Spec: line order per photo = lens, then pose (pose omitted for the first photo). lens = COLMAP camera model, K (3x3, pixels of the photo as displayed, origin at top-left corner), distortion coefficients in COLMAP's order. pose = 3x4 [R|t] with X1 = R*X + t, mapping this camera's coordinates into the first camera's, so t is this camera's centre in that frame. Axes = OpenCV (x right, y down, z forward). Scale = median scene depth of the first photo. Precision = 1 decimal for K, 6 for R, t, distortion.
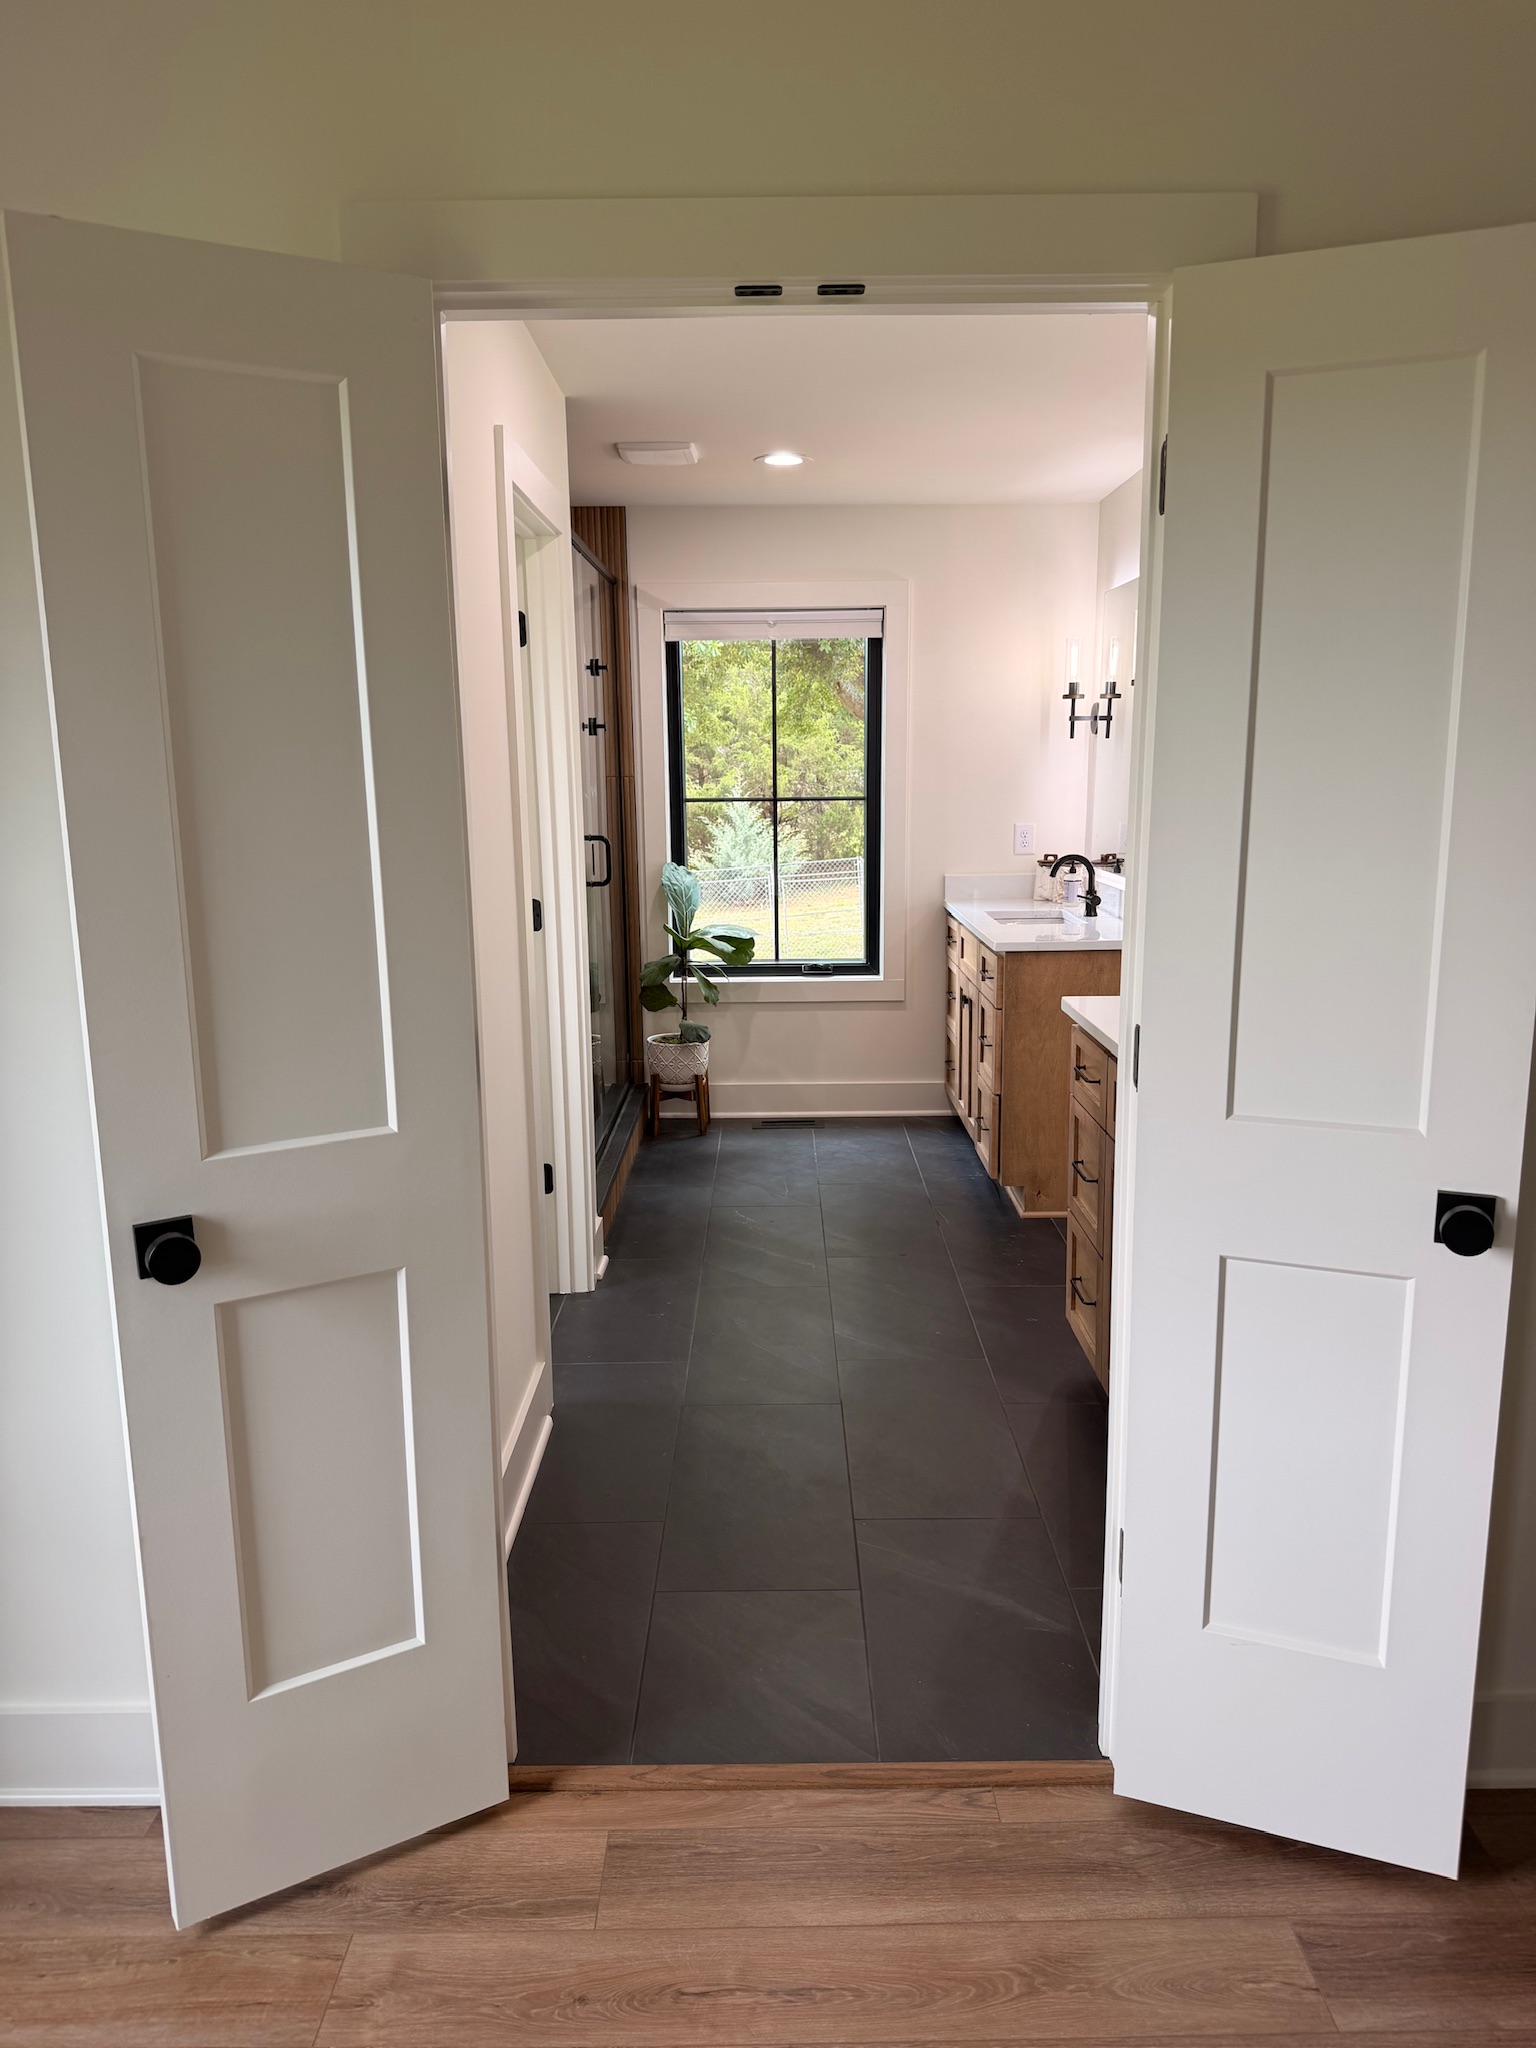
lens RADIAL K [[1443.0, 0, 760.8], [0, 1443.0, 1041.9], [0, 0, 1]] dist [0.062063, 0.000466]
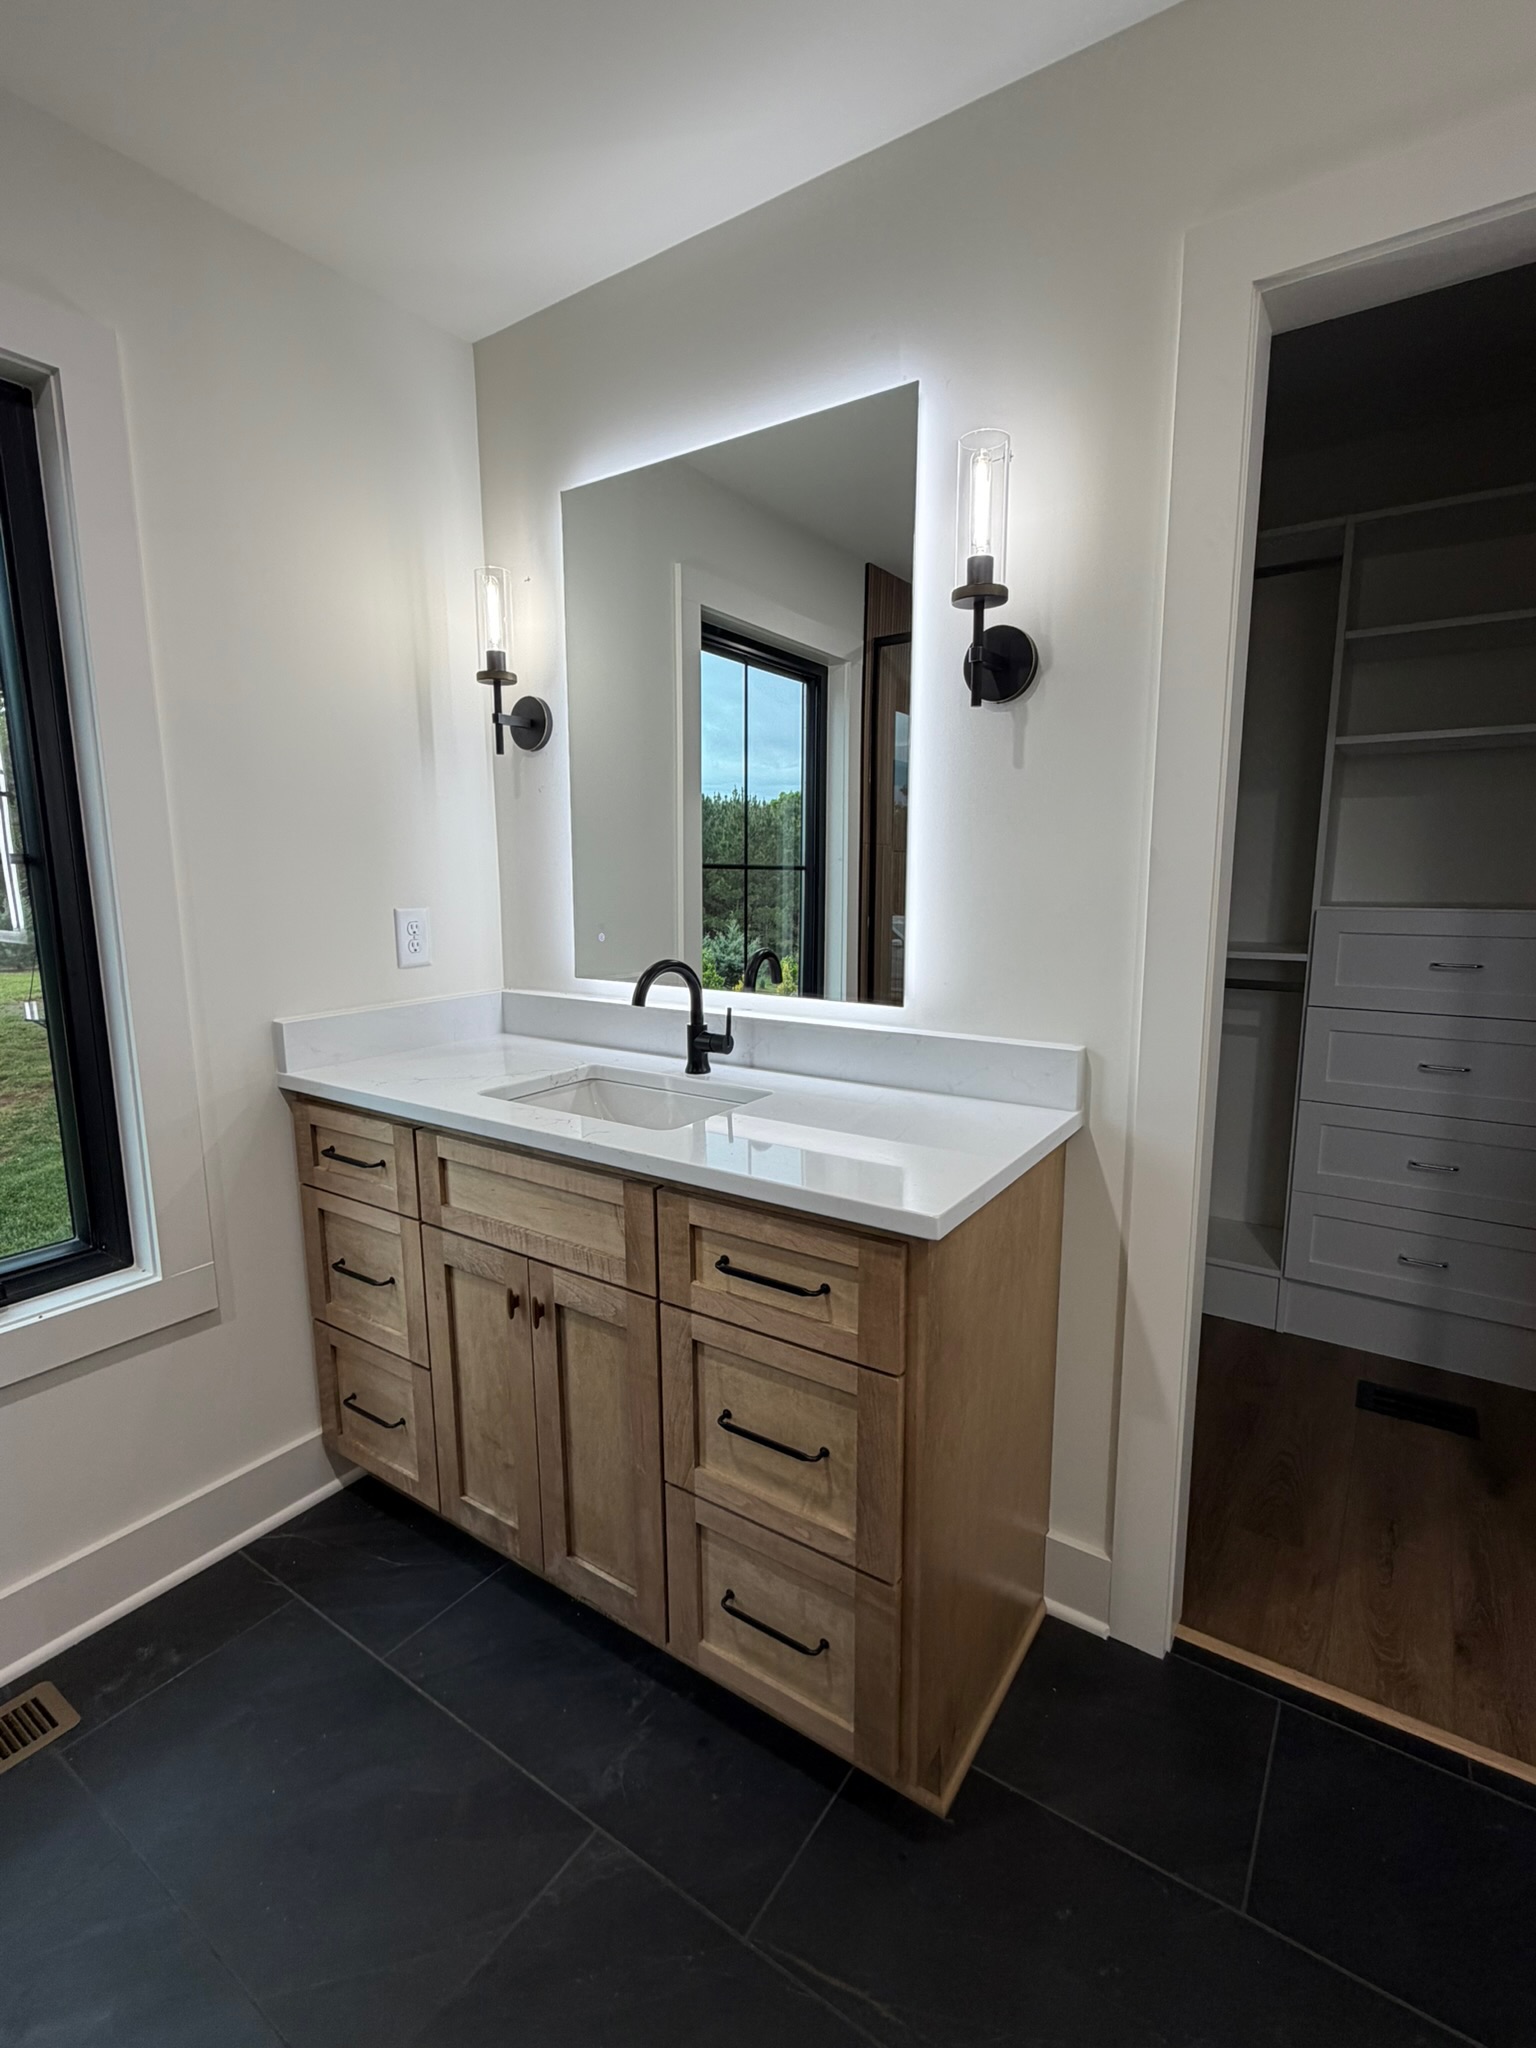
lens RADIAL K [[938.8, 0, 775.9], [0, 938.8, 1028.5], [0, 0, 1]] dist [0.004004, -0.000235]
pose [[0.553250, -0.126644, 0.823332, -0.036761], [0.155290, 0.986730, 0.047428, -0.106950], [-0.818413, 0.101615, 0.565575, 0.725040]]
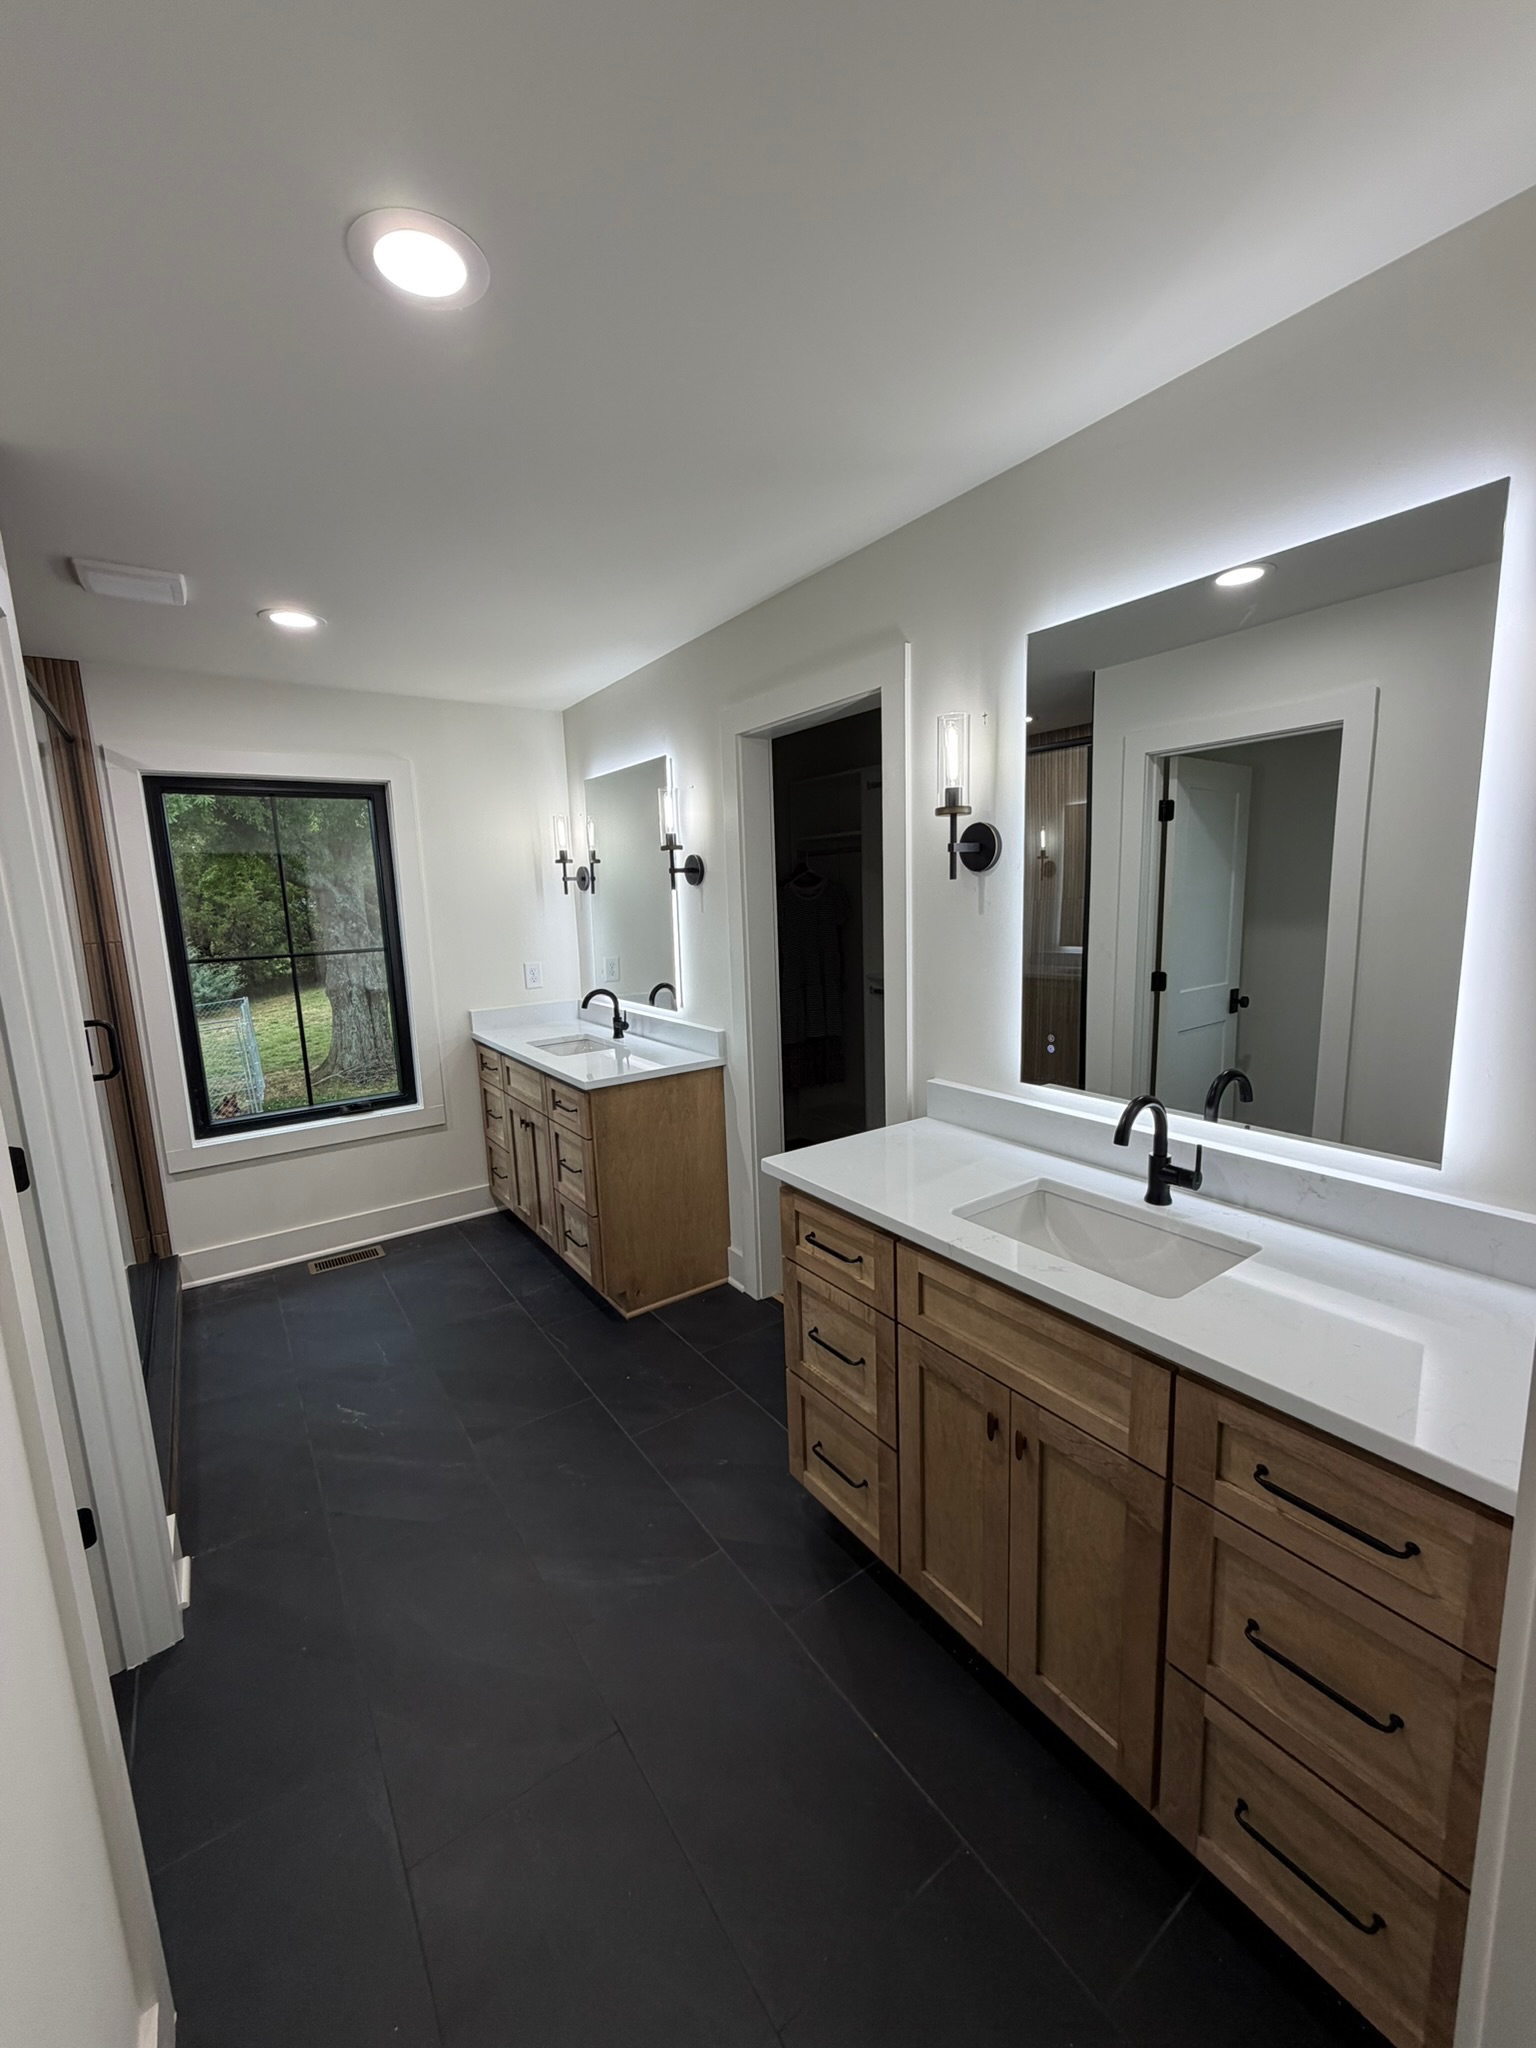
lens RADIAL K [[834.3, 0, 784.2], [0, 834.3, 1012.0], [0, 0, 1]] dist [0.006509, -0.001011]
pose [[0.813866, -0.102248, 0.571986, -0.054376], [0.137240, 0.990370, -0.018239, -0.070762], [-0.564613, 0.093343, 0.820061, 0.317331]]
